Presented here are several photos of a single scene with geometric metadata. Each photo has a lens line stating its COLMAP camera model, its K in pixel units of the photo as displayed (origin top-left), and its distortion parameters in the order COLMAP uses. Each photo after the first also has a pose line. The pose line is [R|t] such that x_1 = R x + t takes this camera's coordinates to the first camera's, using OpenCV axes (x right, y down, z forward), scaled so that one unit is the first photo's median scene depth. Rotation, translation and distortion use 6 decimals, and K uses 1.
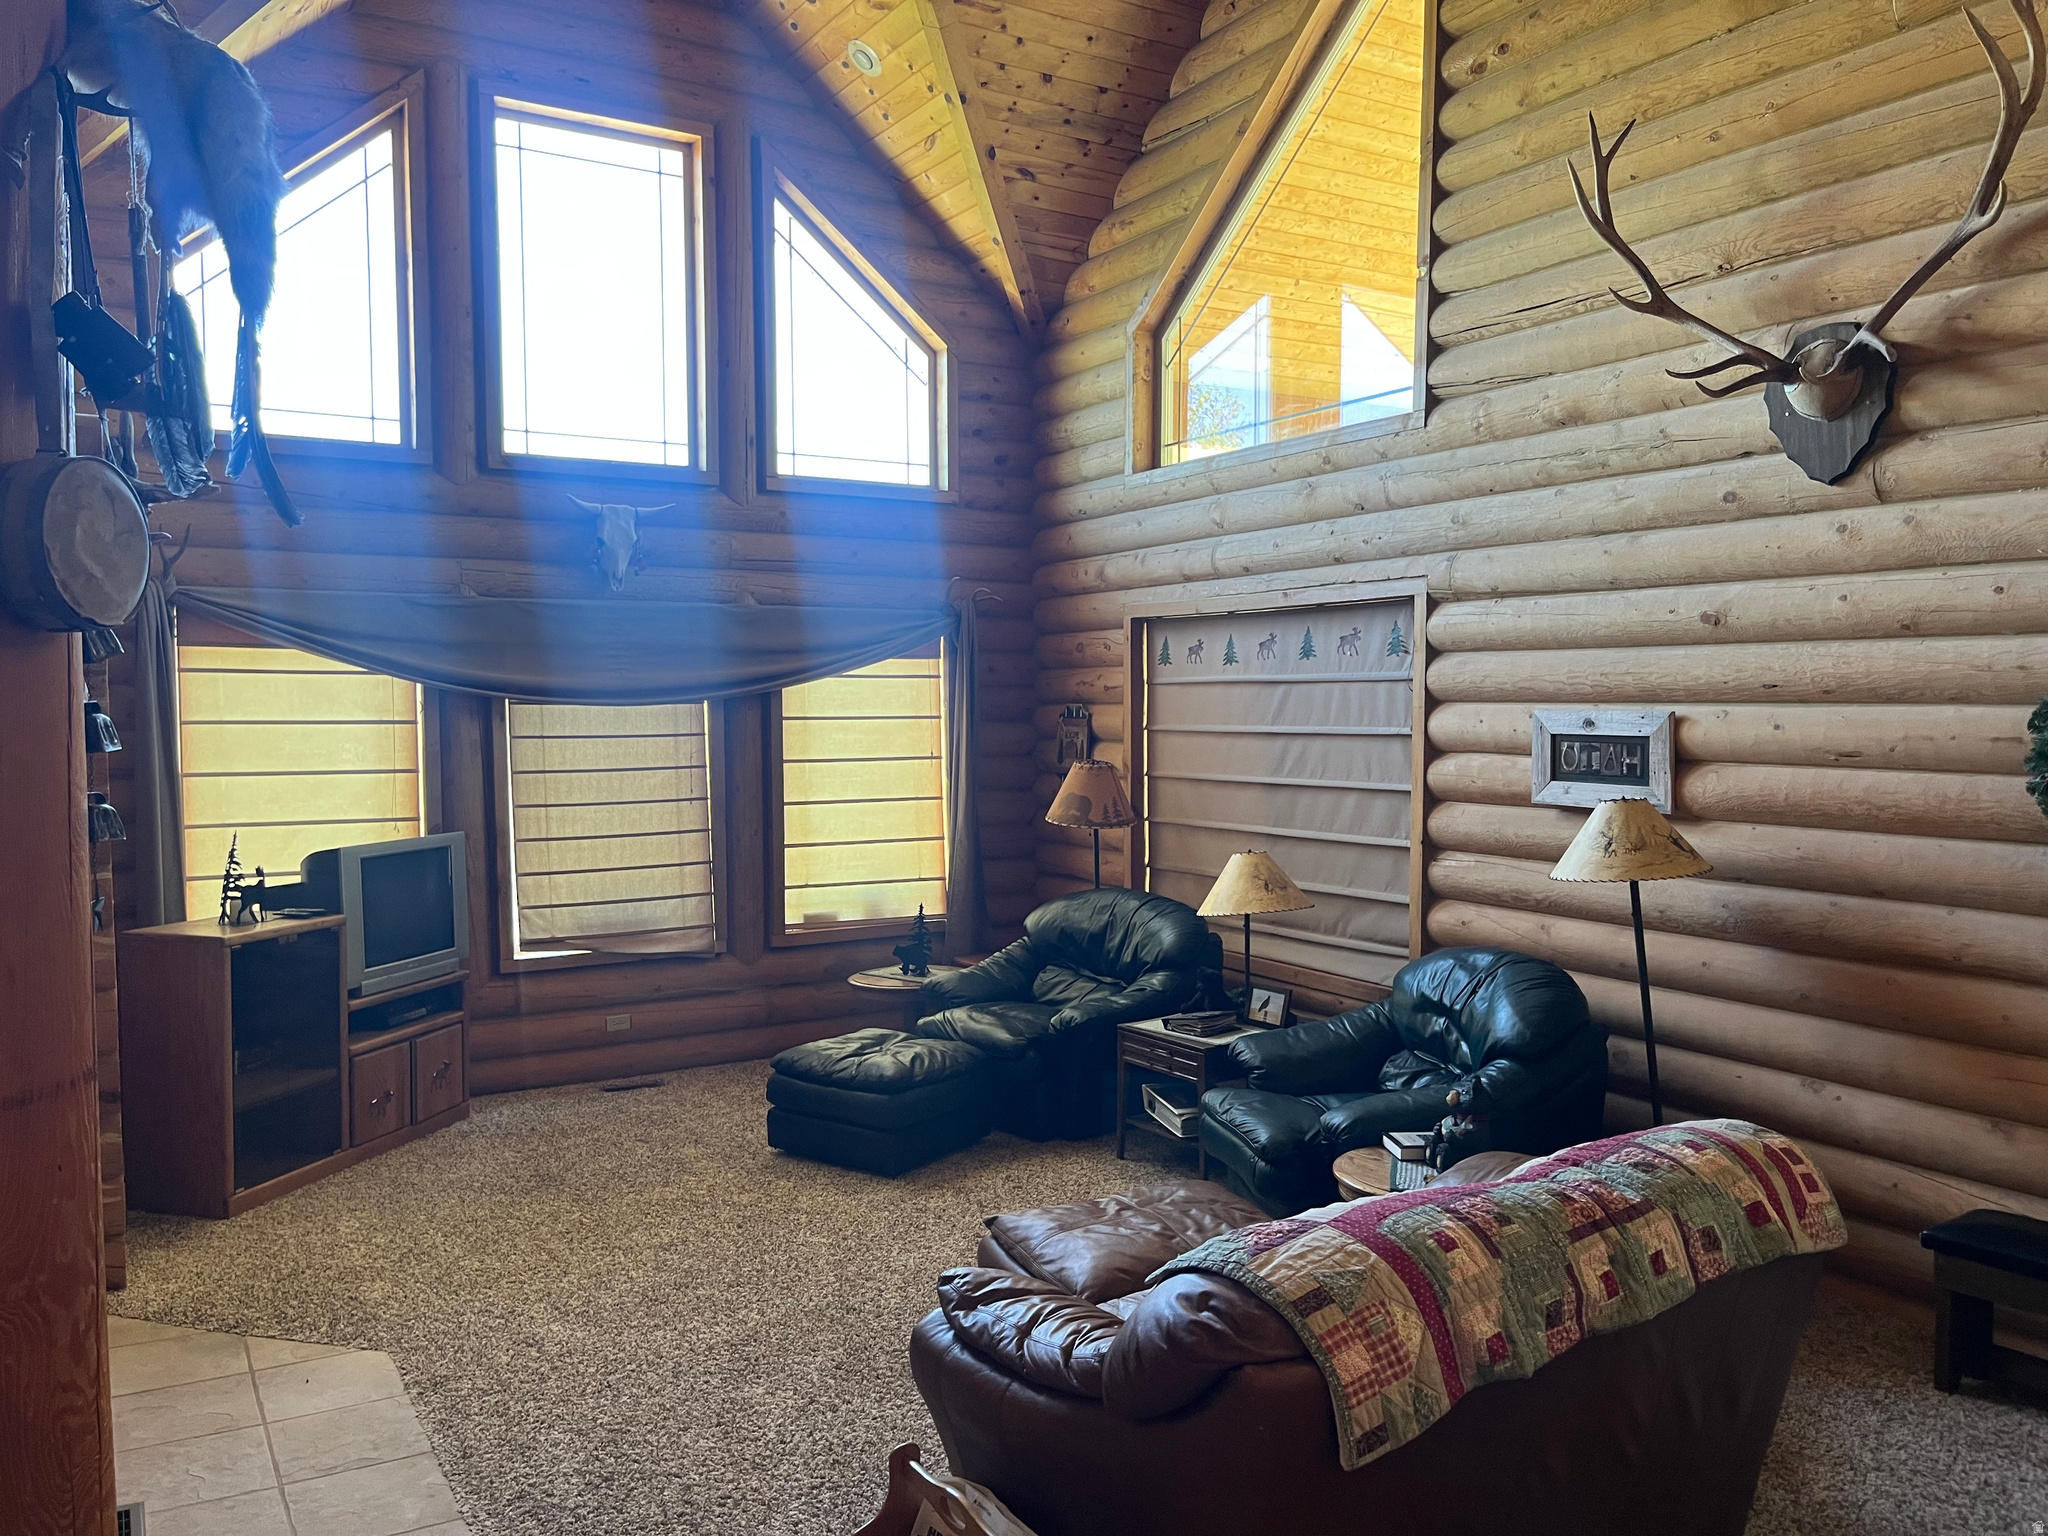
lens RADIAL K [[1567.8, 0, 1021.1], [0, 1567.8, 782.6], [0, 0, 1]] dist [0.072800, -0.106978]
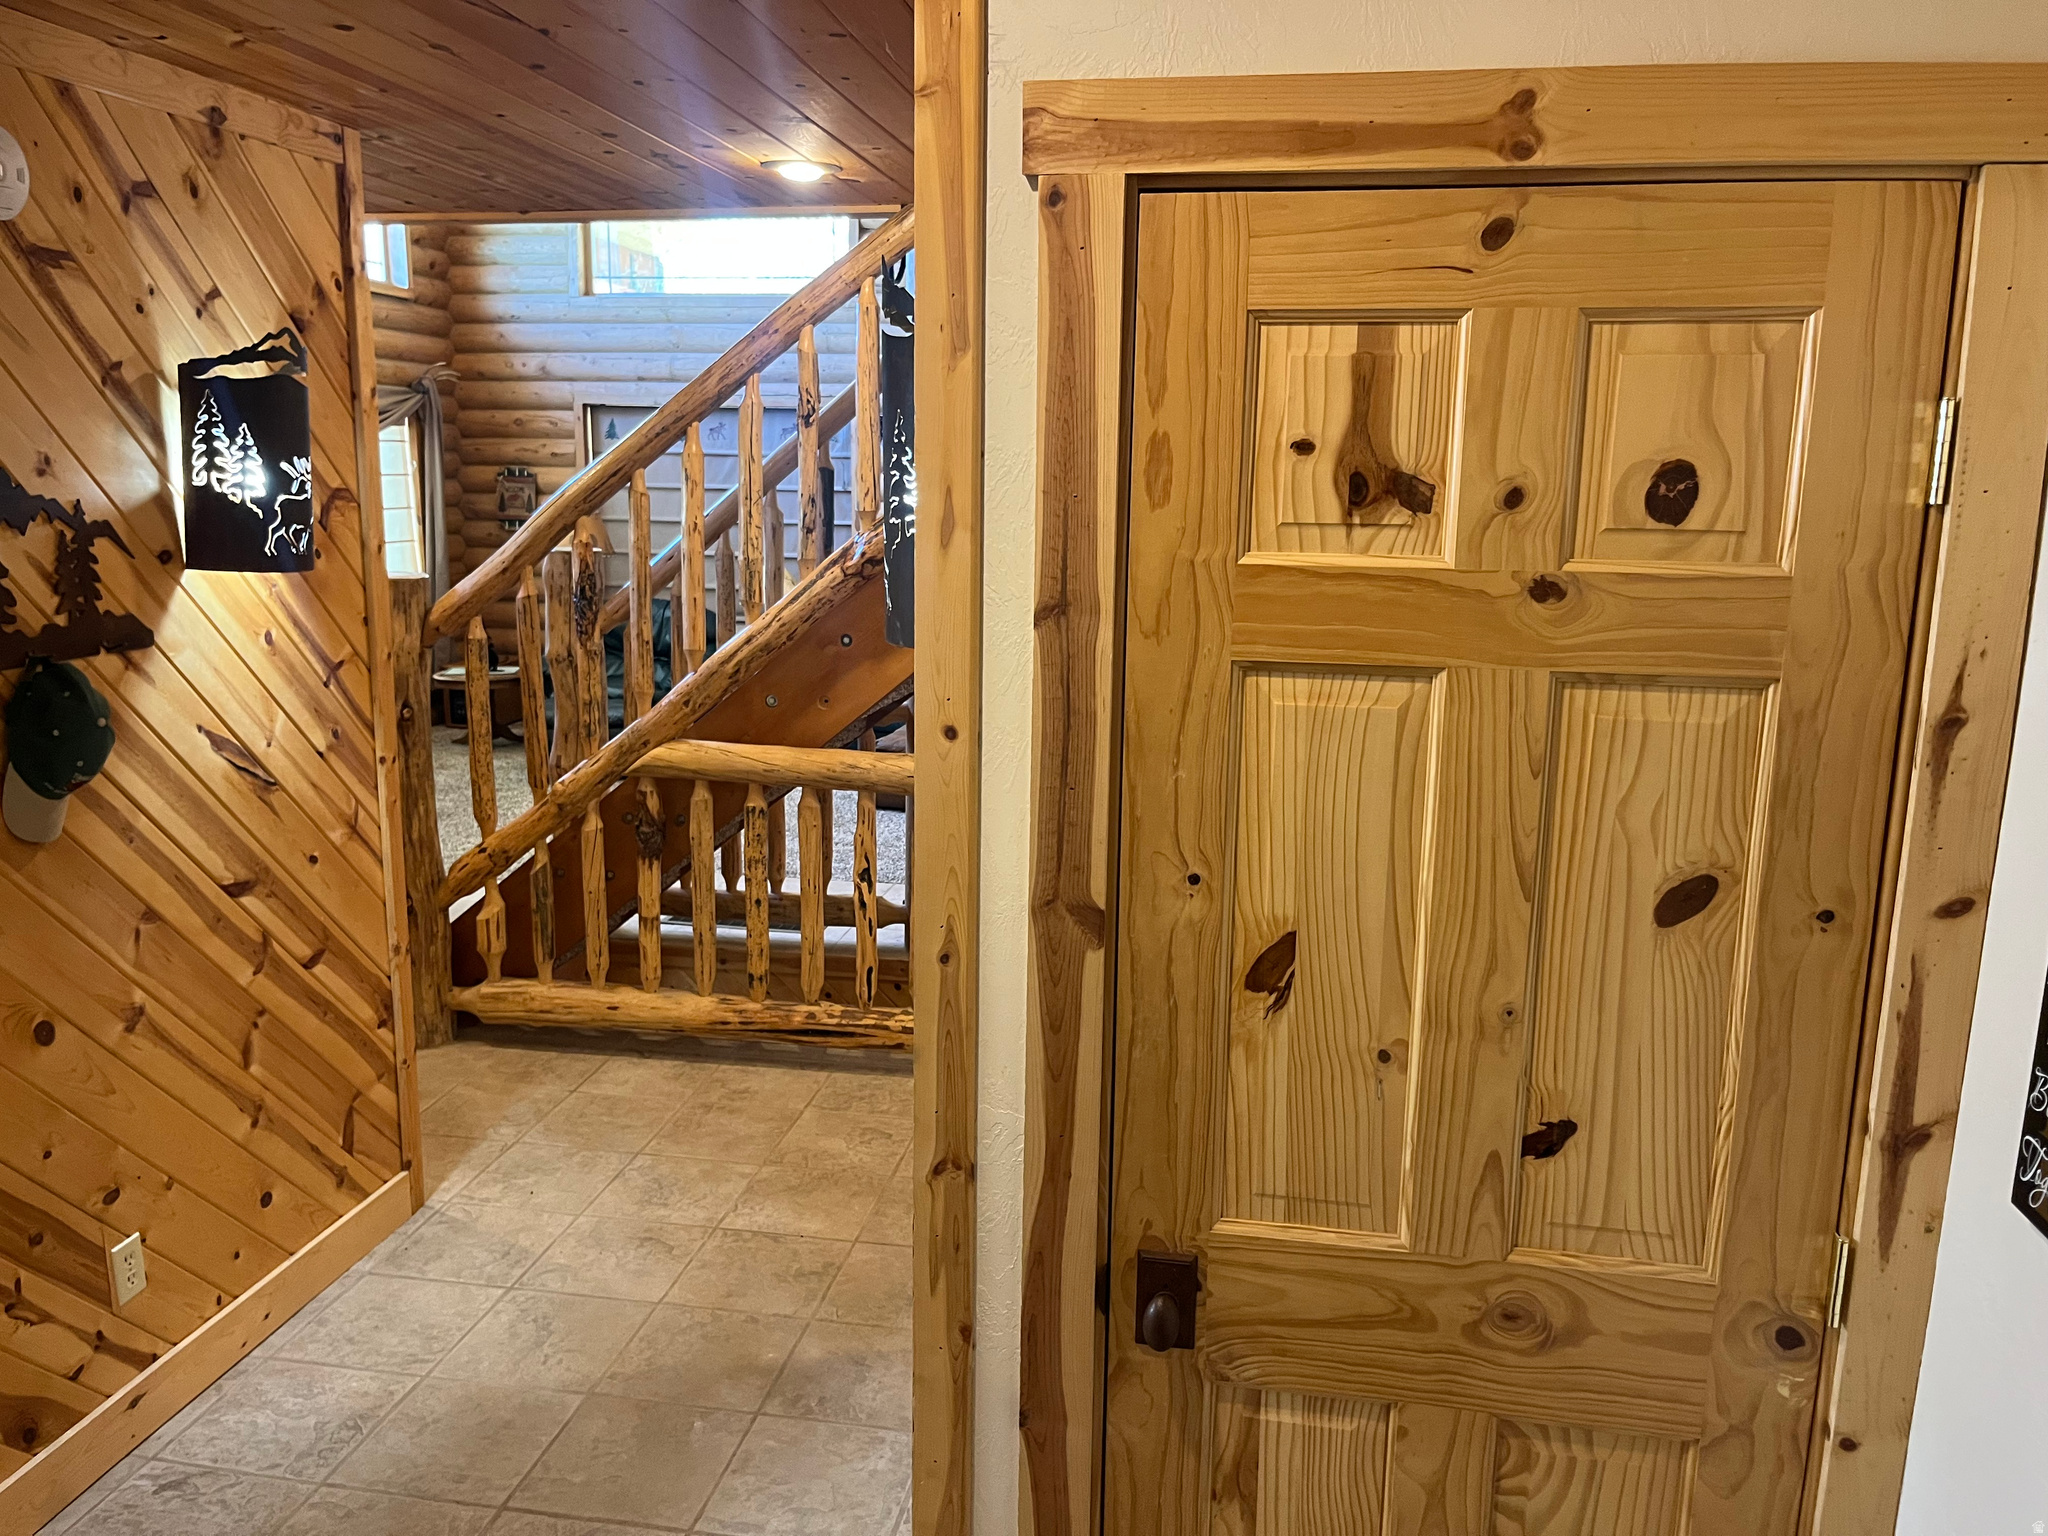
lens RADIAL K [[1567.8, 0, 1021.1], [0, 1567.8, 782.6], [0, 0, 1]] dist [0.072800, -0.106978]
pose [[0.647142, -0.137851, 0.749803, -0.797547], [0.024368, 0.986754, 0.160382, 0.011373], [-0.761980, -0.085519, 0.641929, -0.226100]]
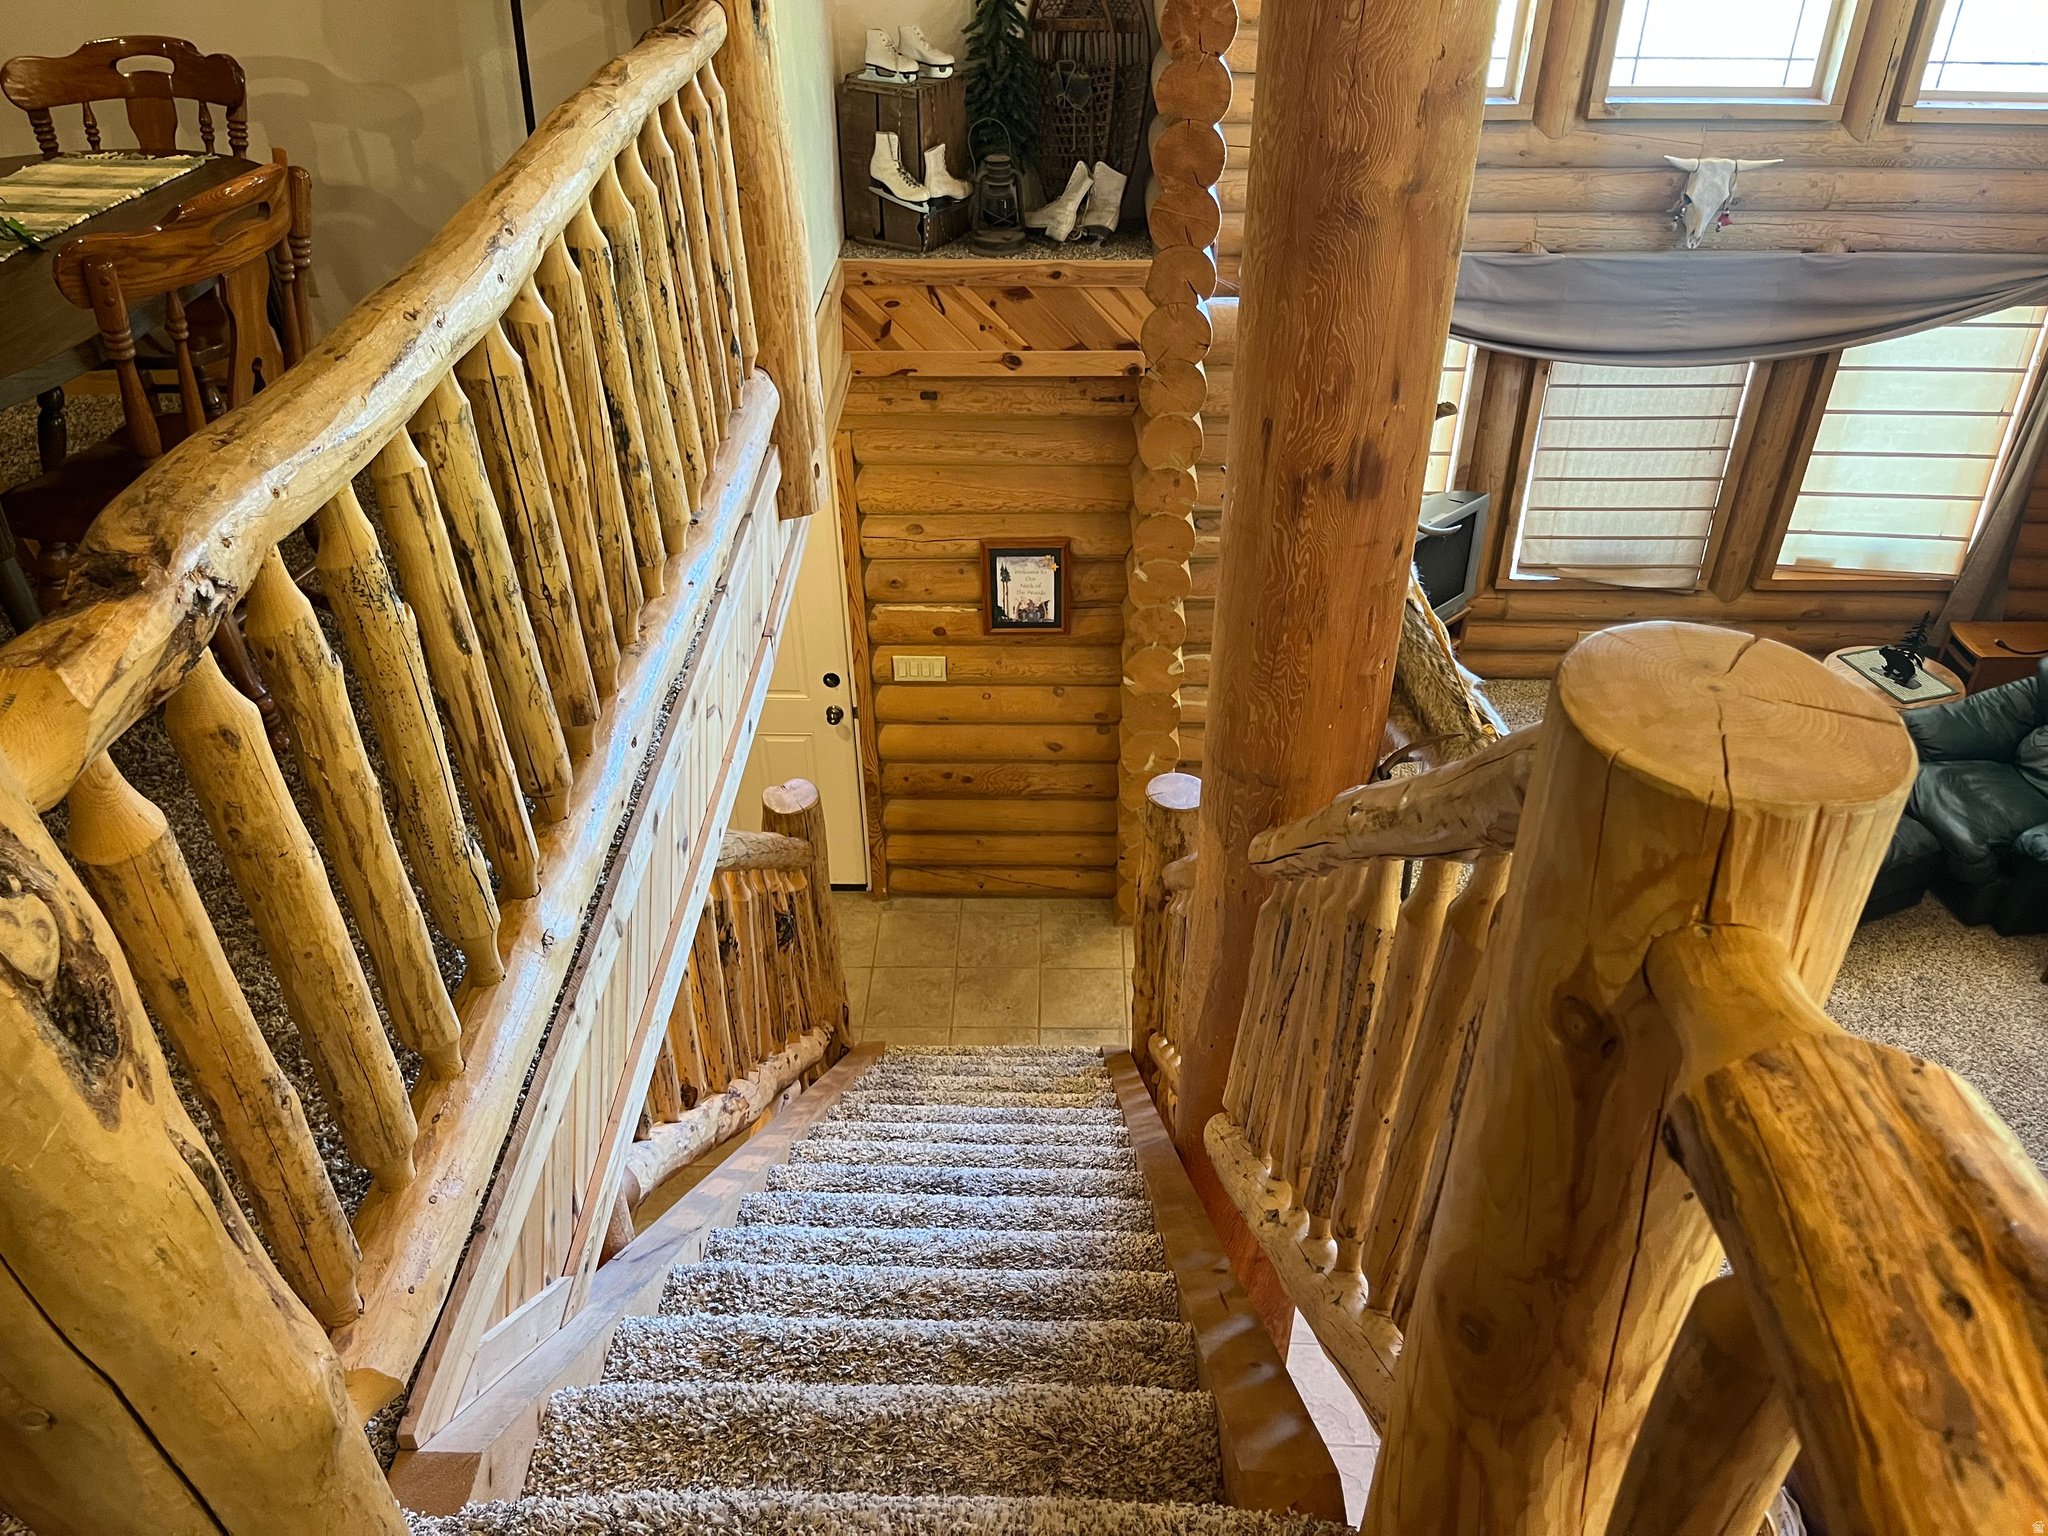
lens RADIAL K [[1567.8, 0, 1021.1], [0, 1567.8, 782.6], [0, 0, 1]] dist [0.072800, -0.106978]
pose [[0.848050, 0.310324, -0.429547, -0.085043], [-0.026938, 0.834792, 0.549907, -0.358951], [0.529232, -0.454777, 0.716304, -0.048466]]
